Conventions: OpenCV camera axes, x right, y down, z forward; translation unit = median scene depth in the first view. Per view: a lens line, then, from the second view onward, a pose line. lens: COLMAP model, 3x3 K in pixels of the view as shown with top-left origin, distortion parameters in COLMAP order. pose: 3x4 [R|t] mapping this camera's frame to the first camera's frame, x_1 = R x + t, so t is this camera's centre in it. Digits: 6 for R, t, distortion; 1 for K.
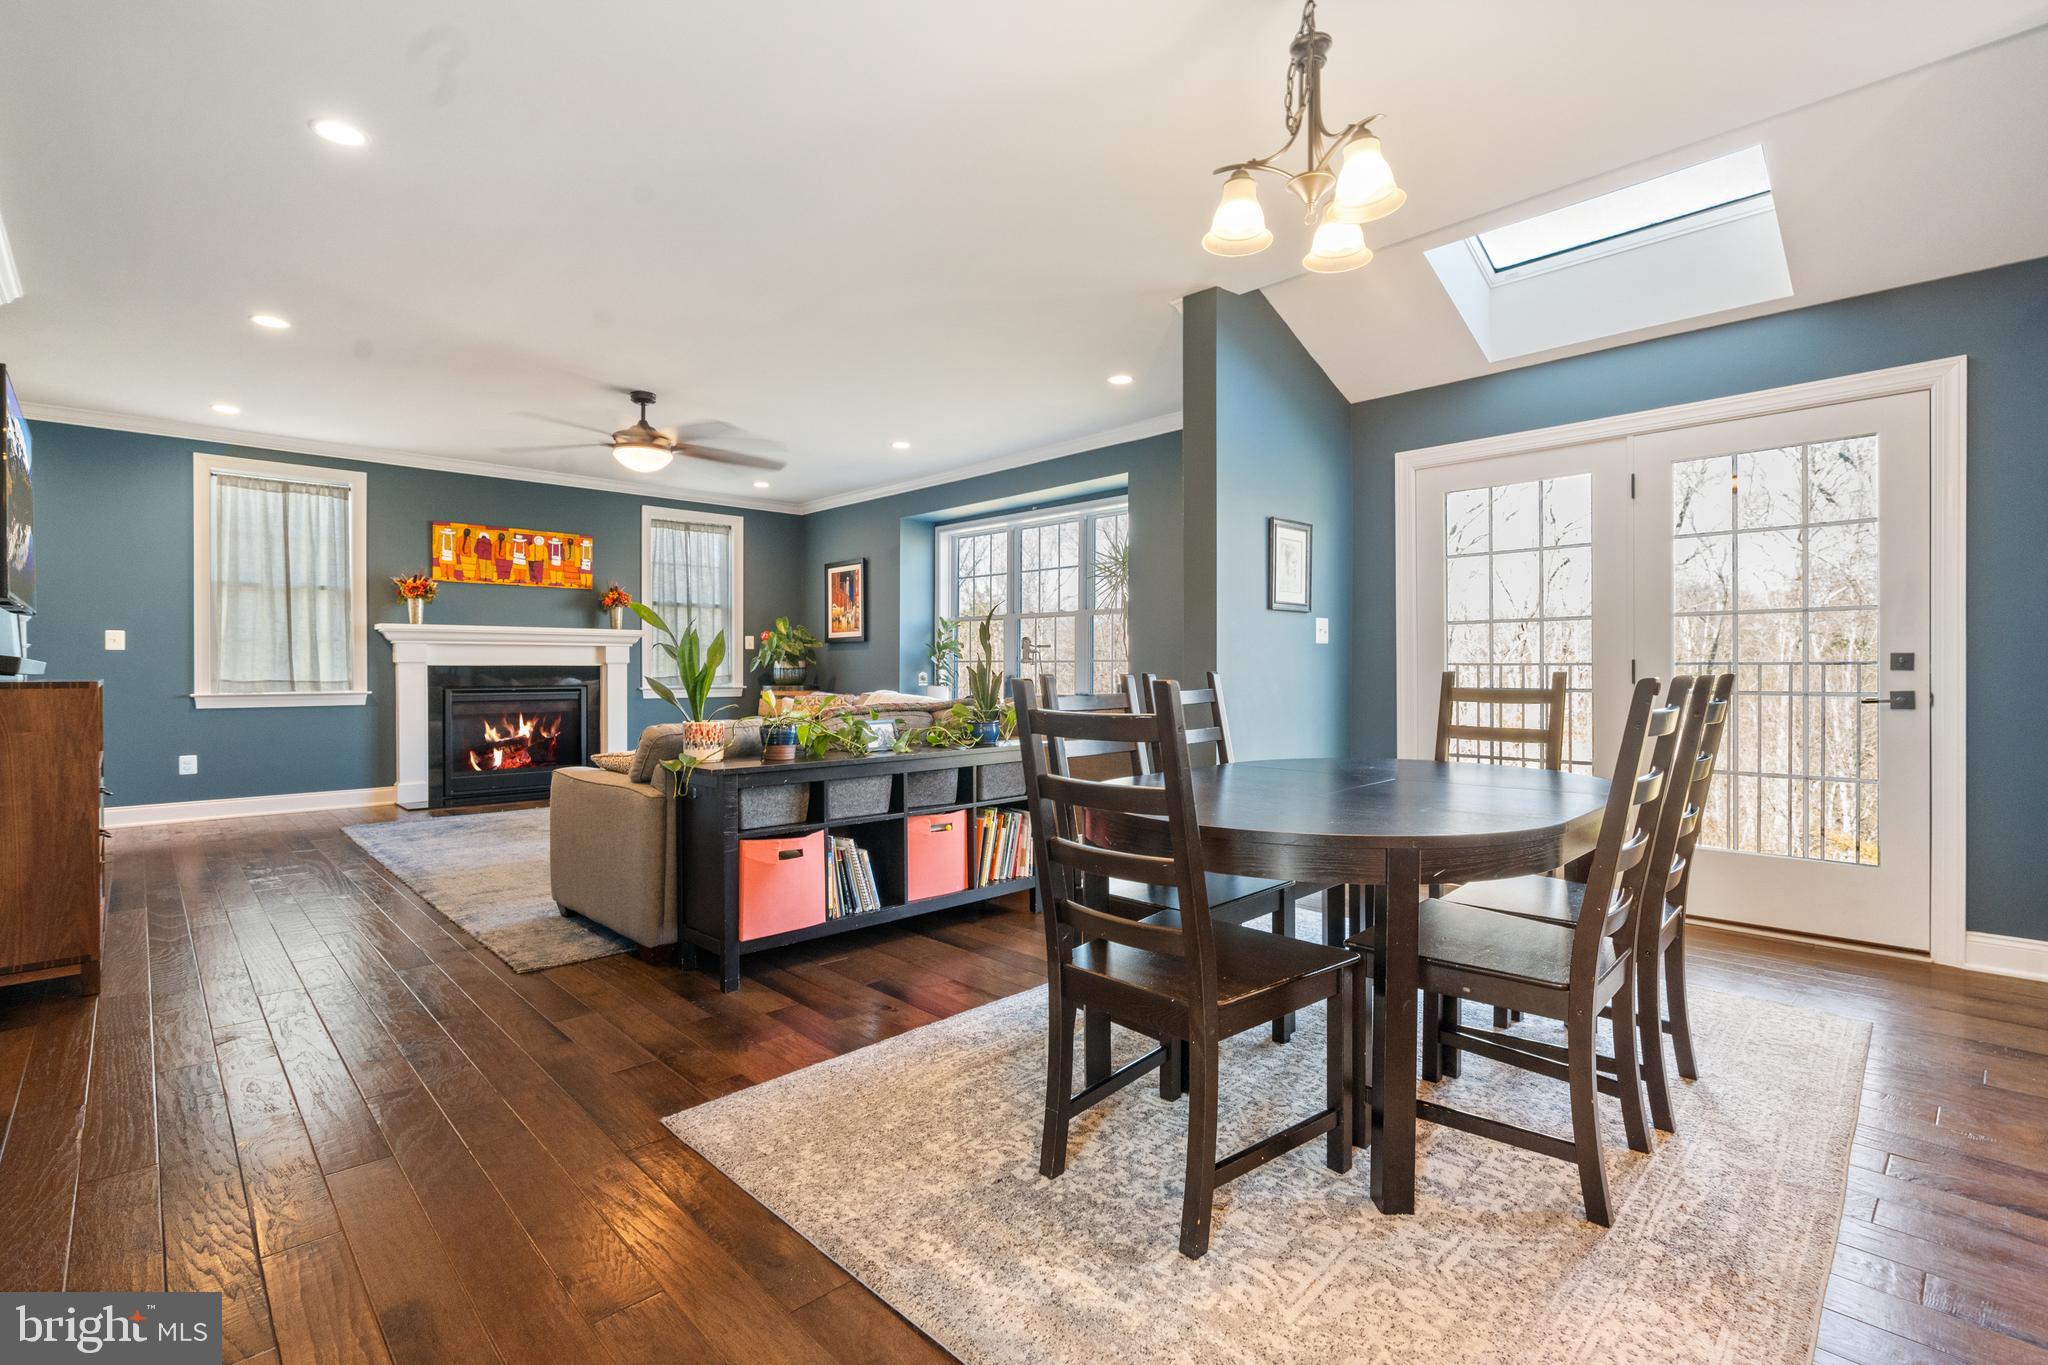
lens RADIAL K [[946.6, 0, 1024.0], [0, 946.6, 682.5], [0, 0, 1]] dist [-0.000057, 0.000088]
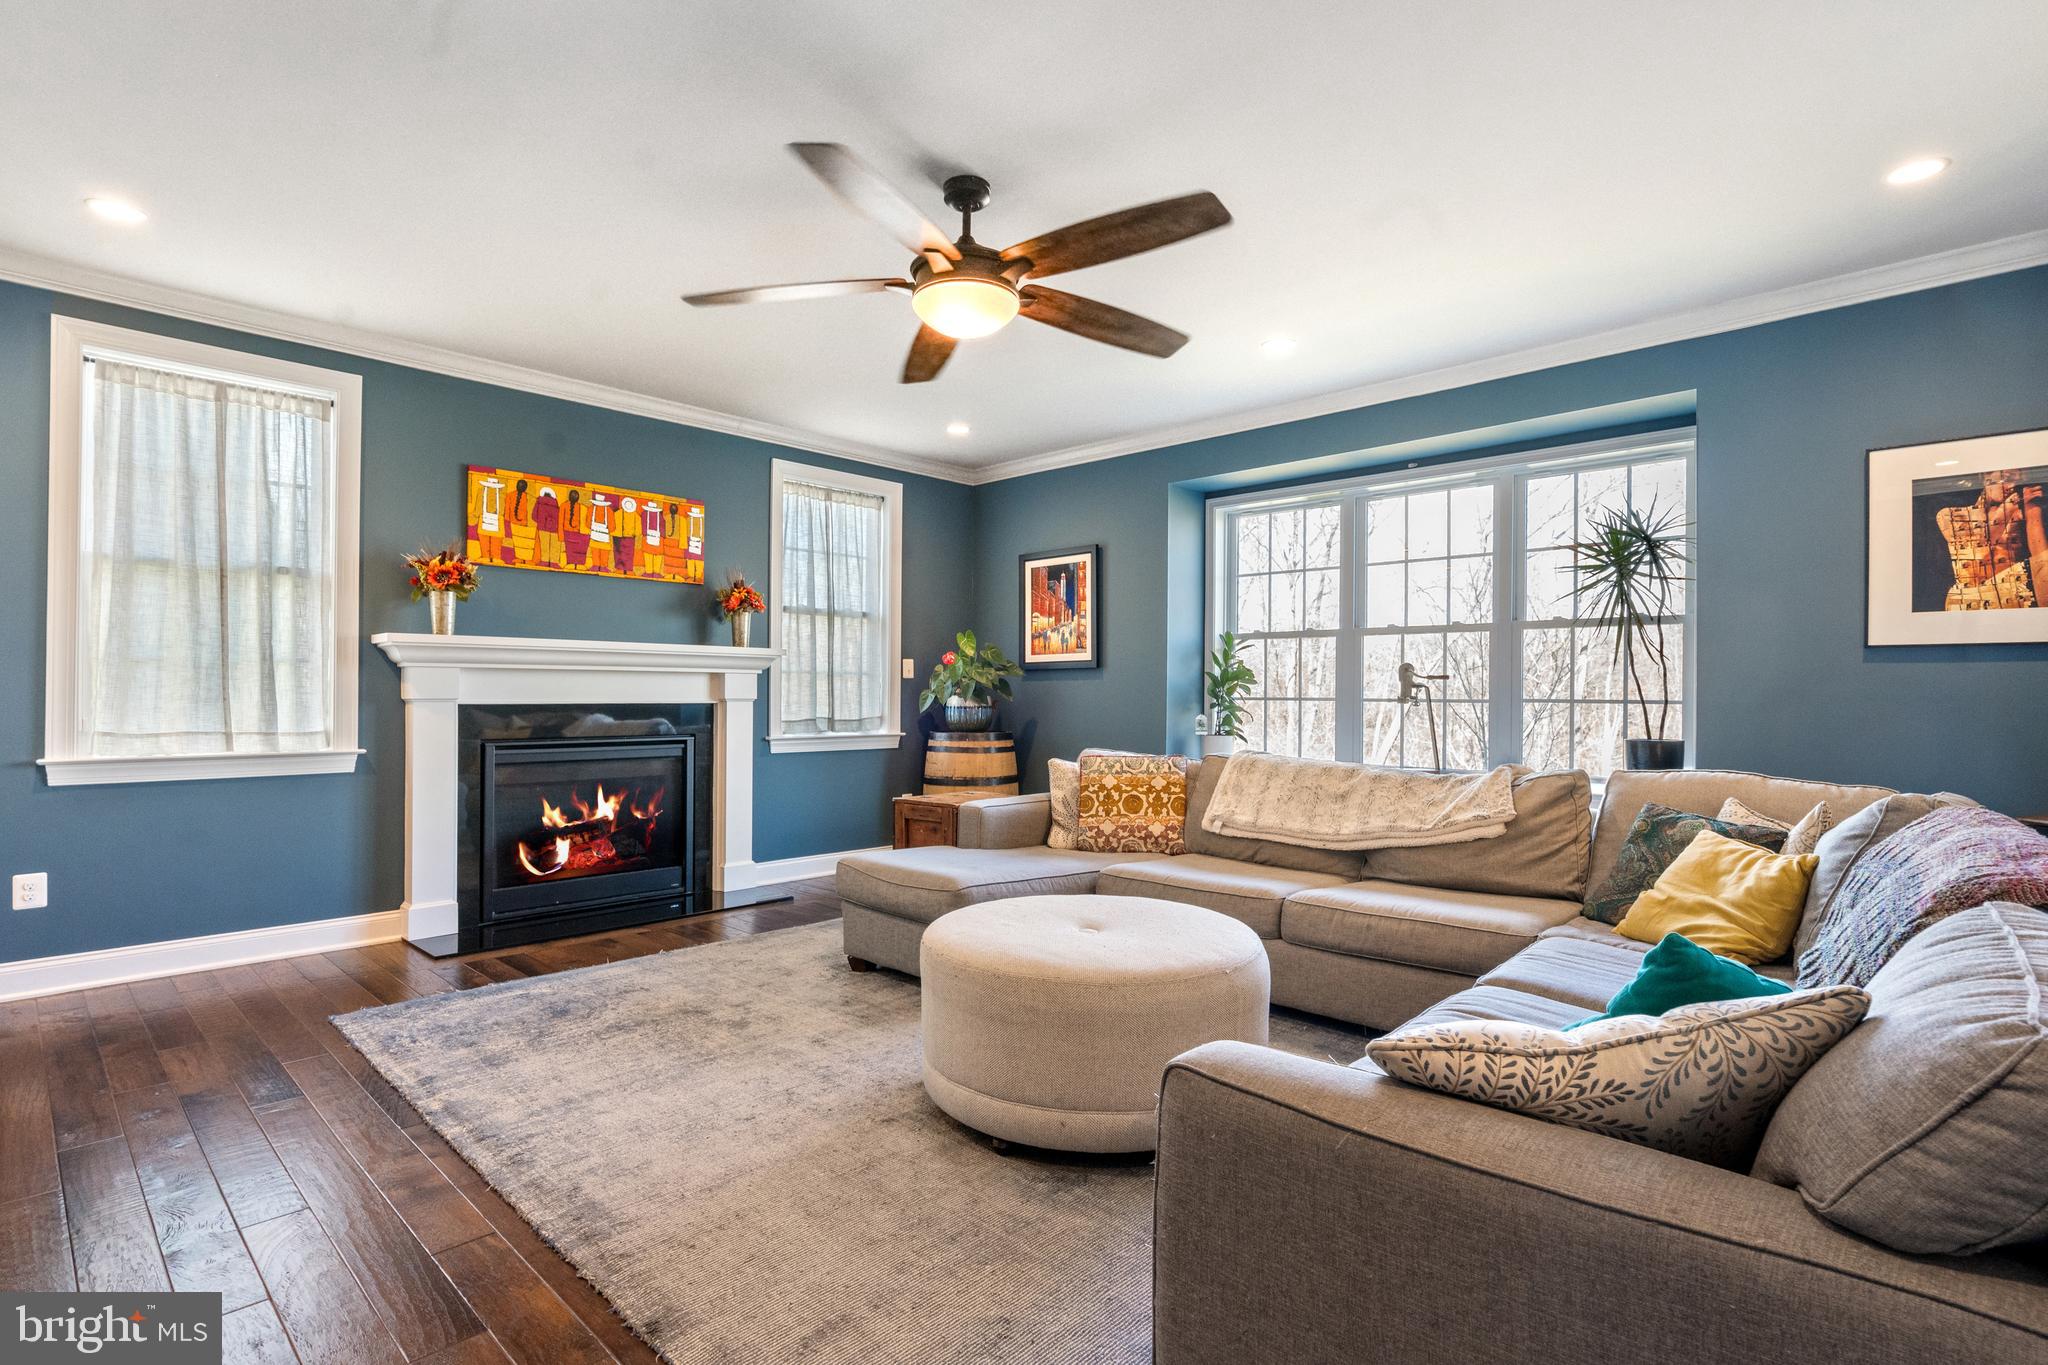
lens RADIAL K [[992.3, 0, 1026.2], [0, 992.3, 695.0], [0, 0, 1]] dist [-0.001885, 0.000256]
pose [[0.998799, 0.004920, 0.048740, -0.301751], [-0.004156, 0.999867, -0.015757, -0.015464], [-0.048811, 0.015536, 0.998687, 0.356601]]
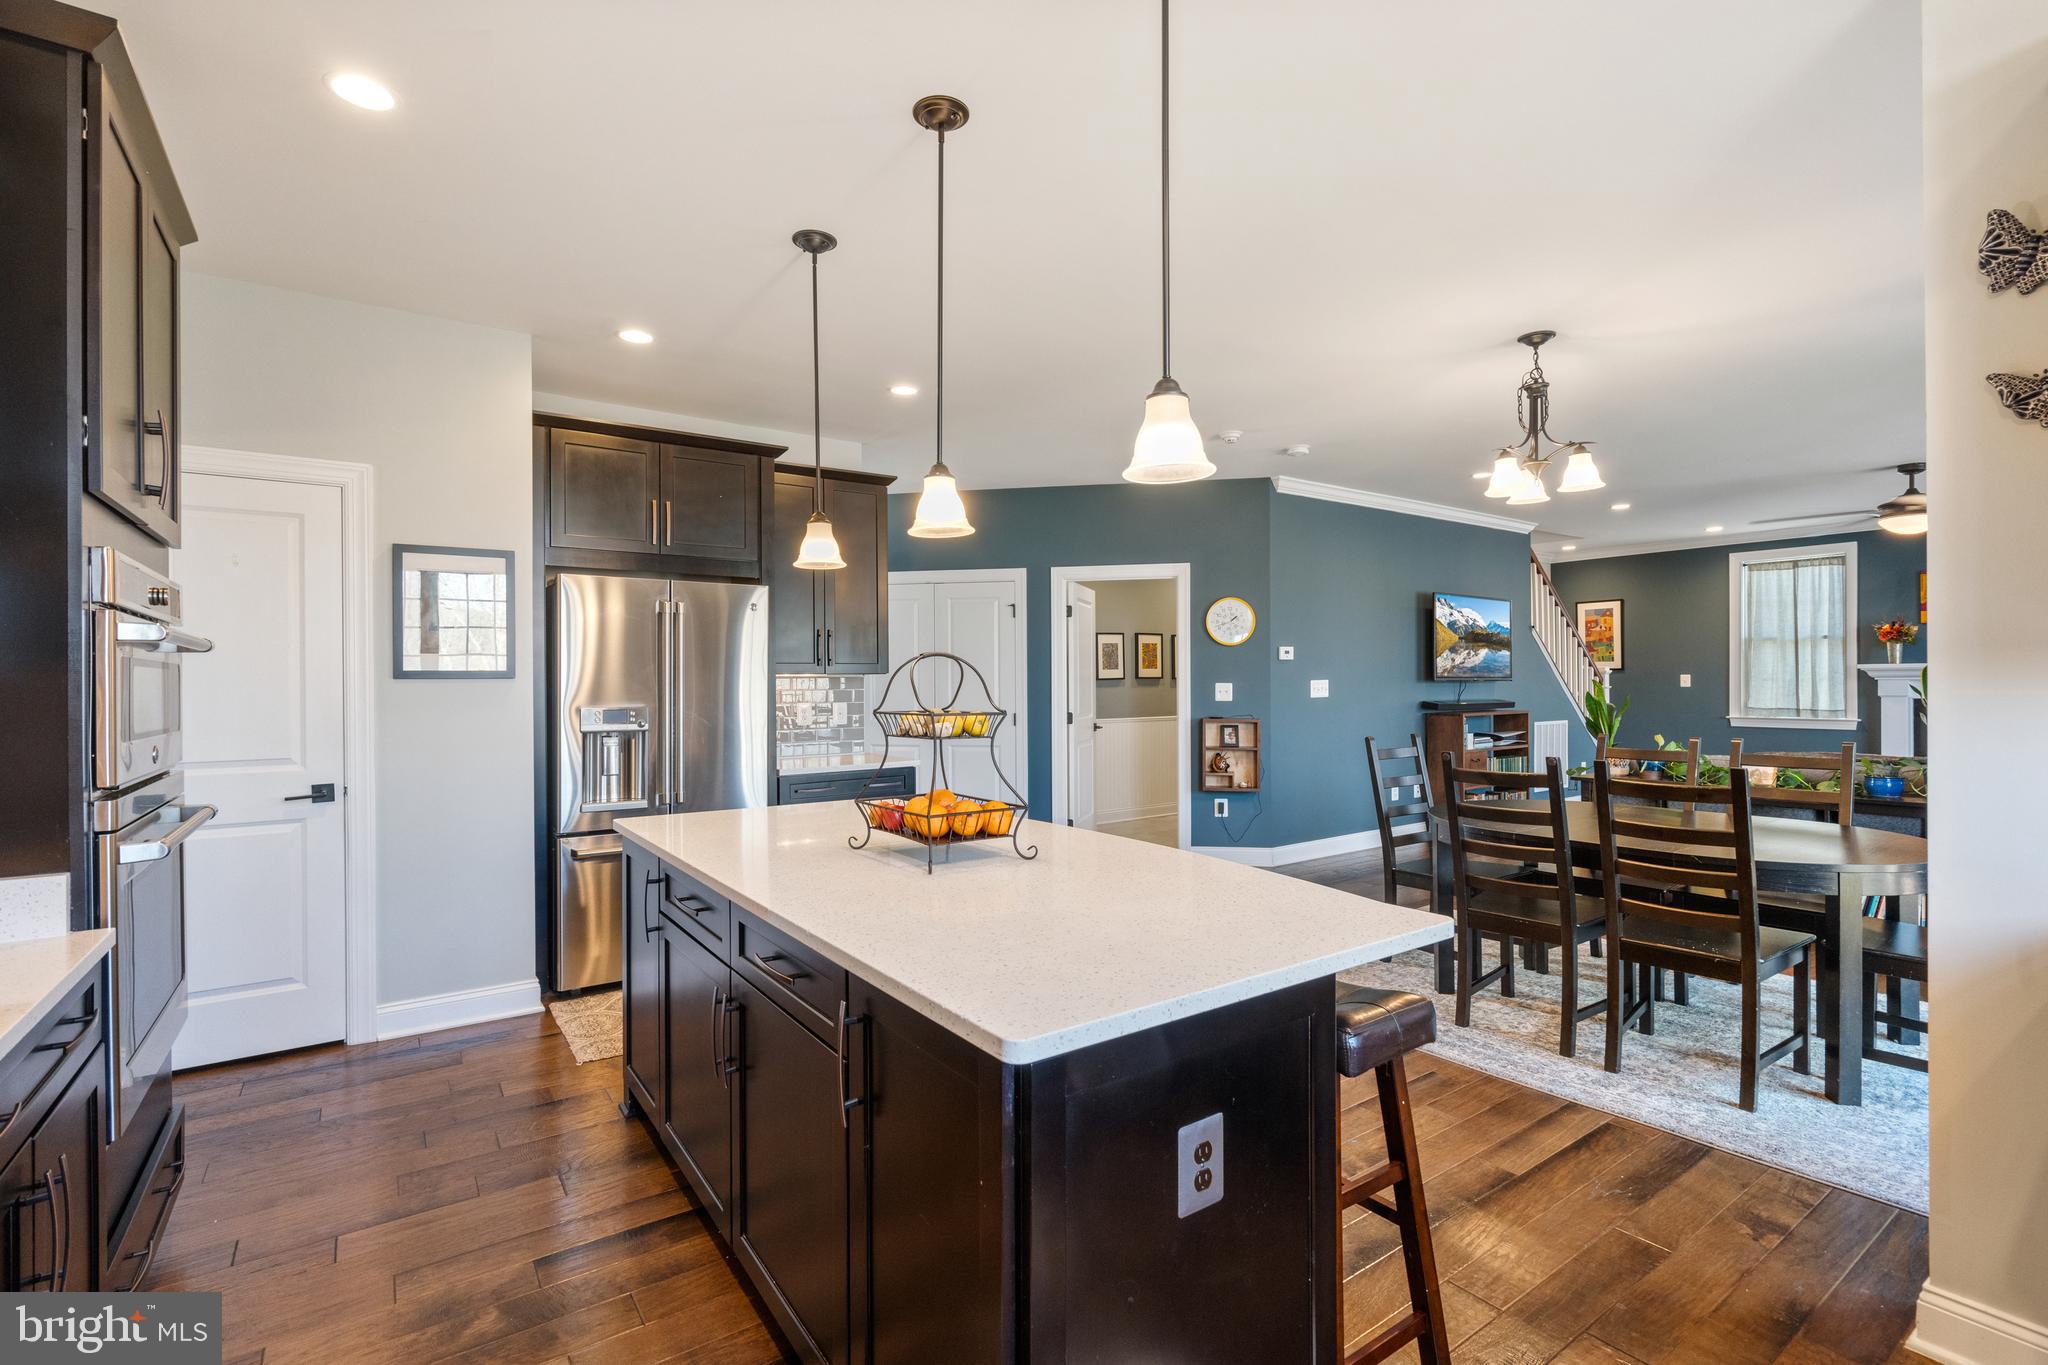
lens RADIAL K [[943.9, 0, 1018.1], [0, 943.9, 660.1], [0, 0, 1]] dist [-0.001363, 0.000090]
pose [[-0.136713, -0.017915, -0.990449, 0.645314], [-0.008869, 0.999819, -0.016860, -0.035631], [0.990571, 0.006479, -0.136847, 0.084537]]
